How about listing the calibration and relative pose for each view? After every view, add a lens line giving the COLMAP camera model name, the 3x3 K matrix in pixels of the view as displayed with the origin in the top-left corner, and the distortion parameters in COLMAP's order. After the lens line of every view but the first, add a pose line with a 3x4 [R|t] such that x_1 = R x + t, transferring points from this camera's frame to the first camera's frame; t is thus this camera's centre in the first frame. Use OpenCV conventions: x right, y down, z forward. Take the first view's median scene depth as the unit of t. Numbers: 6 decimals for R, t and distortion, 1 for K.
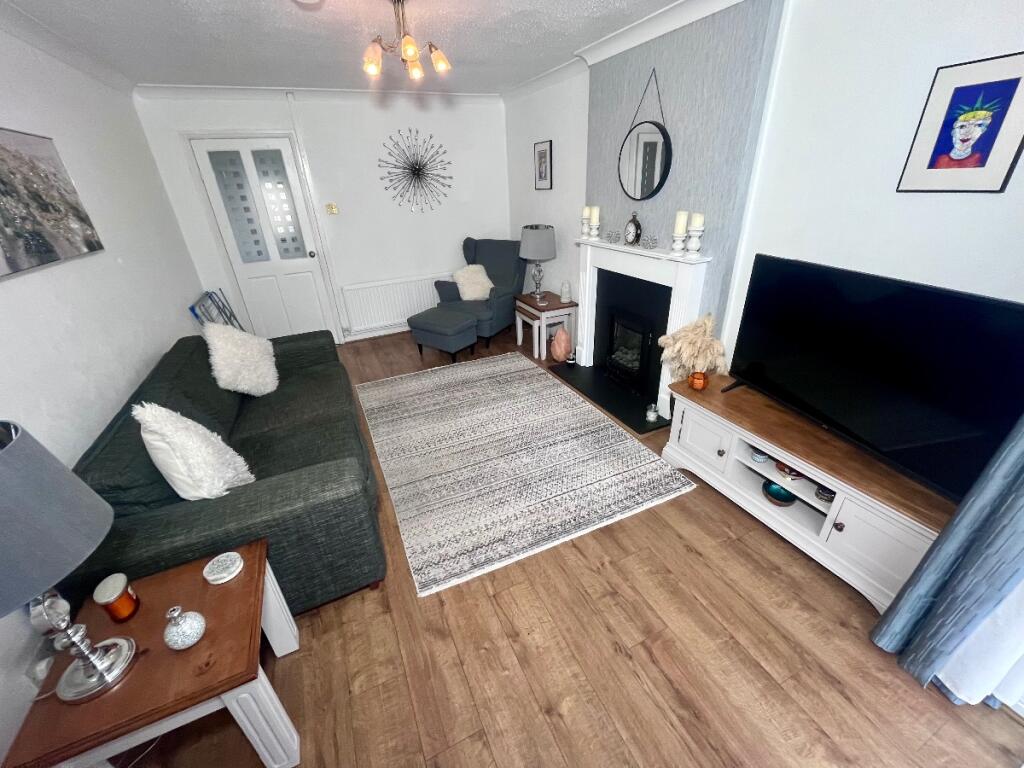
lens RADIAL K [[410.6, 0, 512.0], [0, 410.6, 384.0], [0, 0, 1]] dist [0.005877, -0.000205]
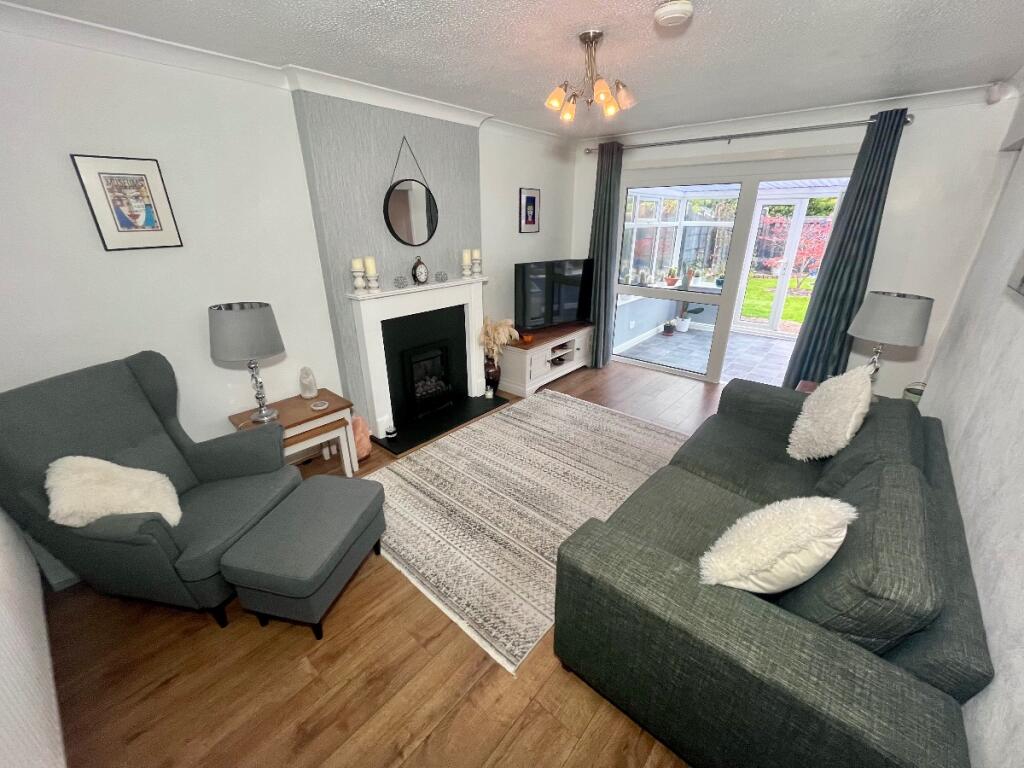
lens RADIAL K [[410.4, 0, 512.0], [0, 410.4, 384.0], [0, 0, 1]] dist [-0.012390, -0.000136]
pose [[-0.405535, -0.299346, 0.863674, -0.908260], [0.427615, 0.772964, 0.468691, -0.590451], [-0.807890, 0.559391, -0.185459, 1.261318]]
